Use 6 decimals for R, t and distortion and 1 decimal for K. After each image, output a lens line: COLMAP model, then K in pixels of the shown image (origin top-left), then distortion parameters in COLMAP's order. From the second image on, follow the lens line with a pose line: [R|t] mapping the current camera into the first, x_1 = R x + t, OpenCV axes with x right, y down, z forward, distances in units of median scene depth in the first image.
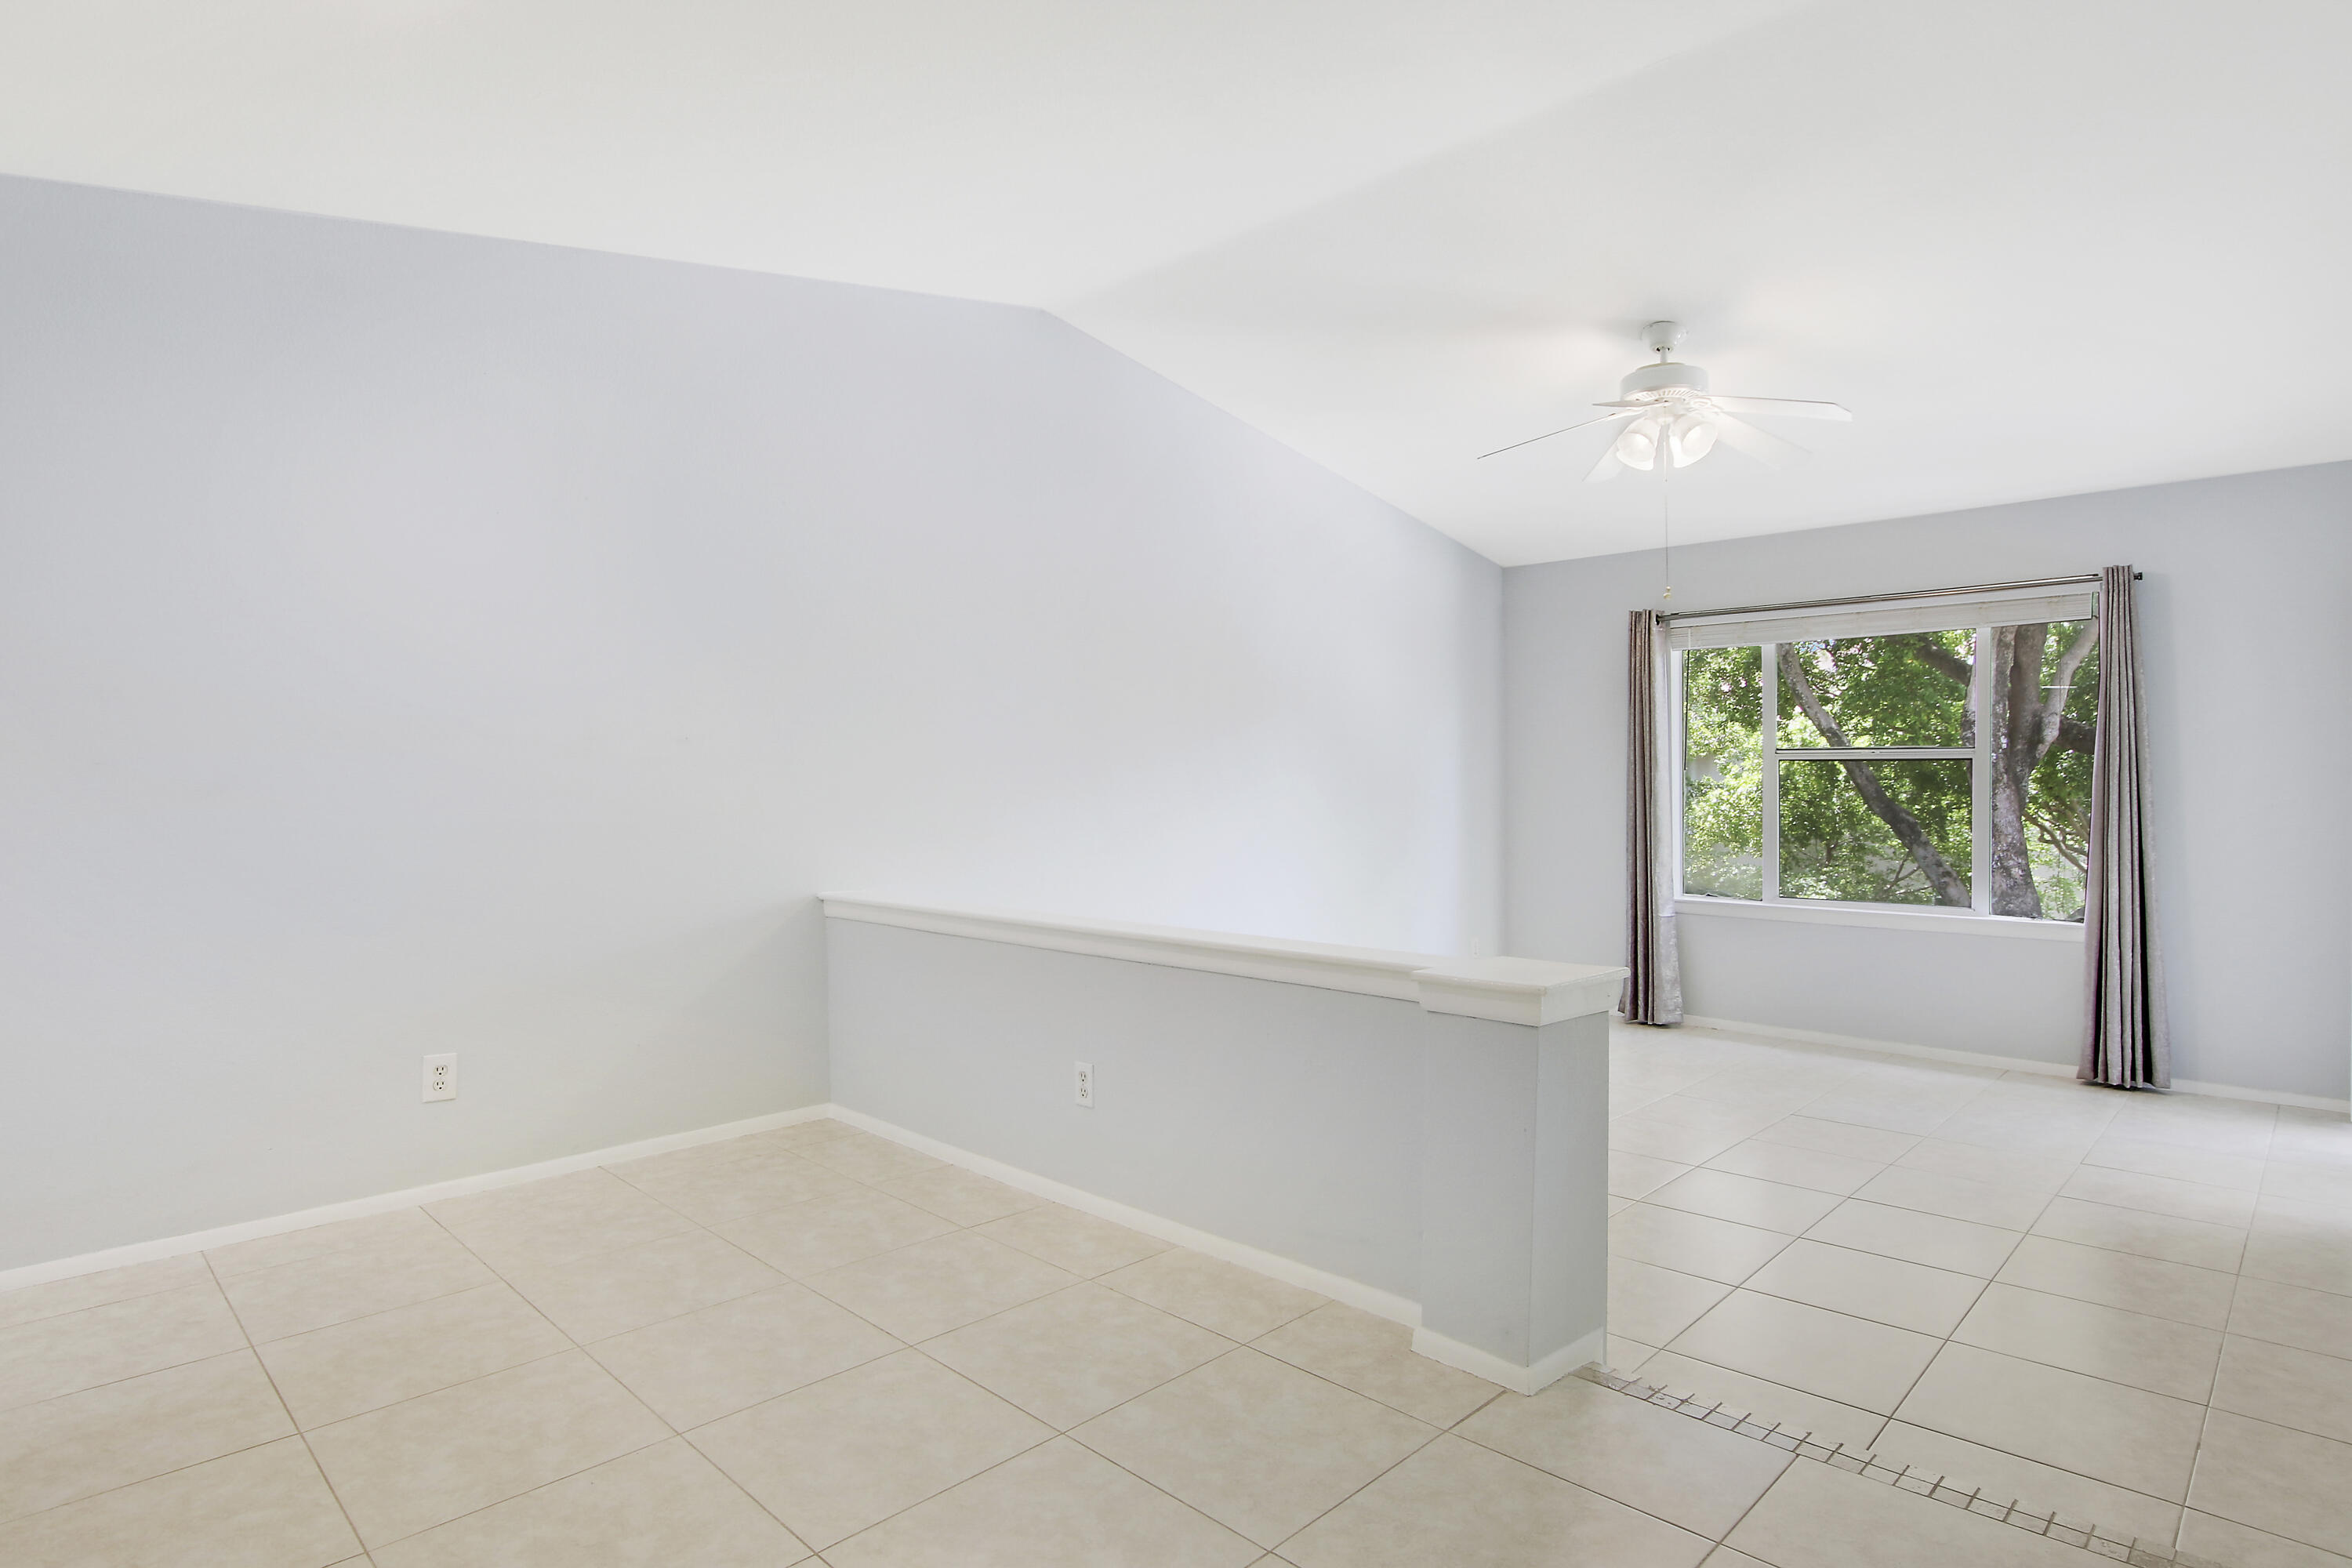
lens RADIAL K [[1230.0, 0, 1173.1], [0, 1230.0, 747.5], [0, 0, 1]] dist [0.000135, -0.001906]
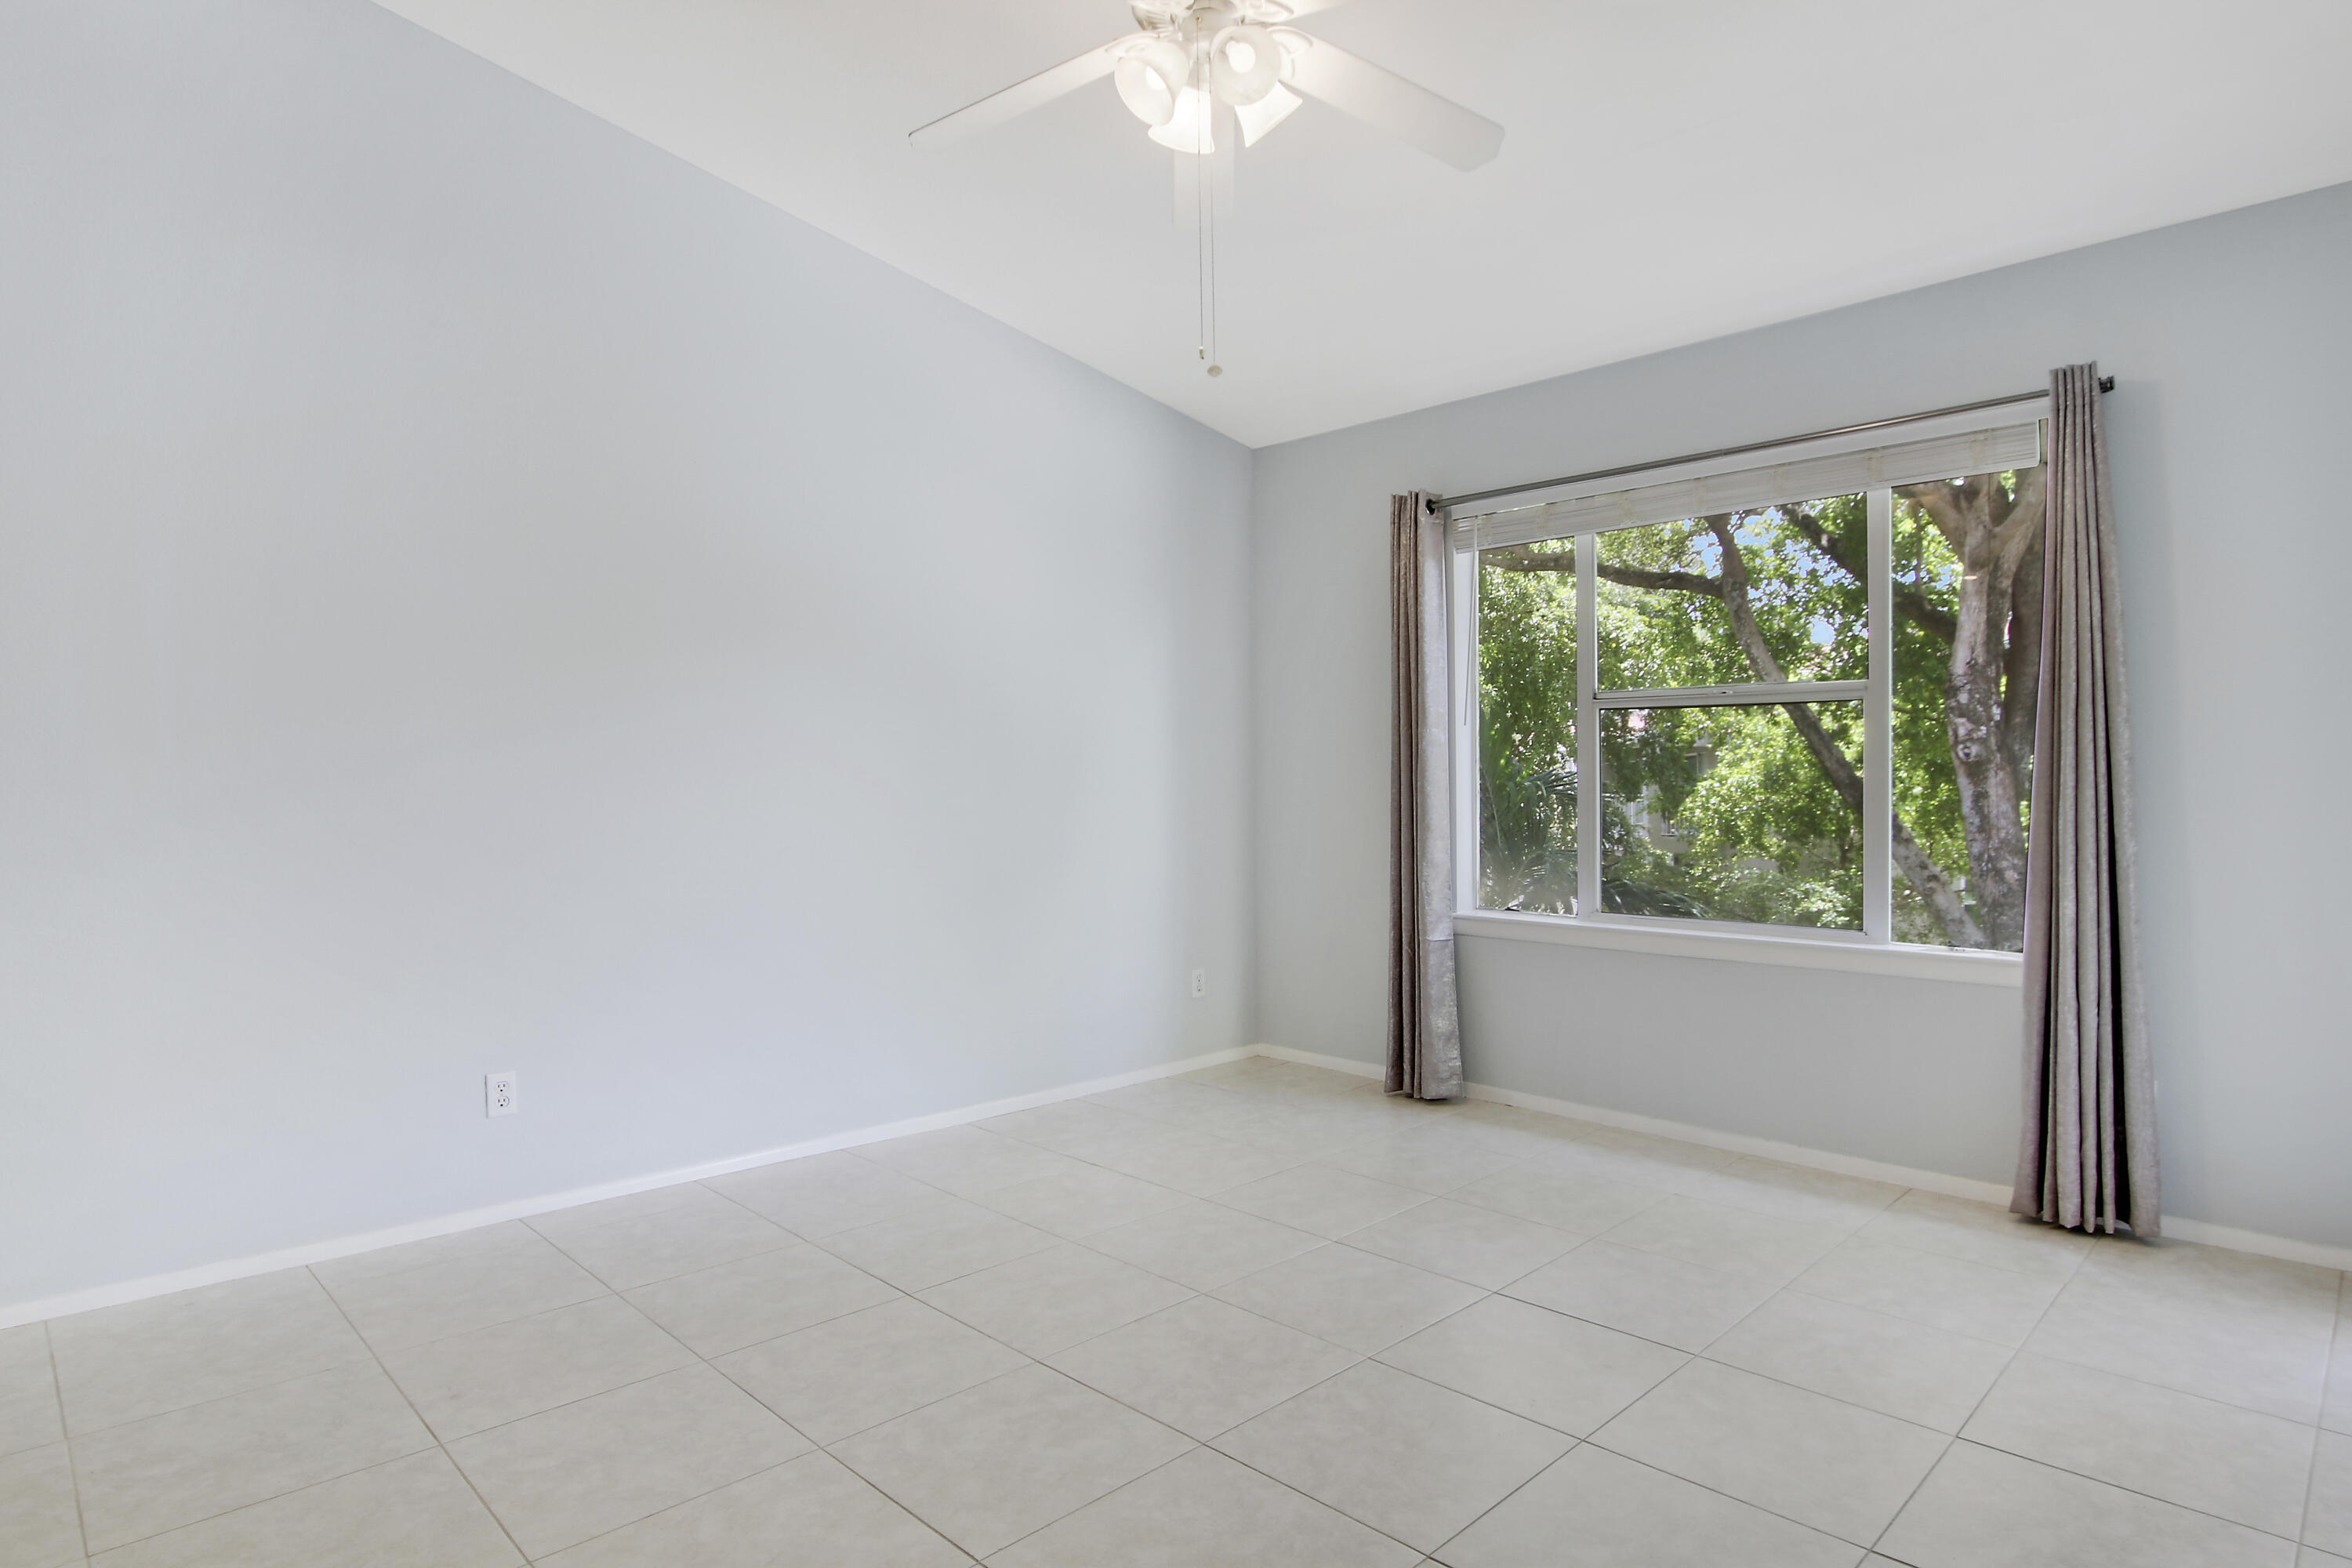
lens RADIAL K [[1268.8, 0, 1169.9], [0, 1268.8, 746.3], [0, 0, 1]] dist [-0.015753, 0.000594]
pose [[0.999828, -0.001501, -0.018502, 0.332400], [0.001475, 0.999998, -0.001408, 0.038409], [0.018504, 0.001381, 0.999828, 0.370343]]
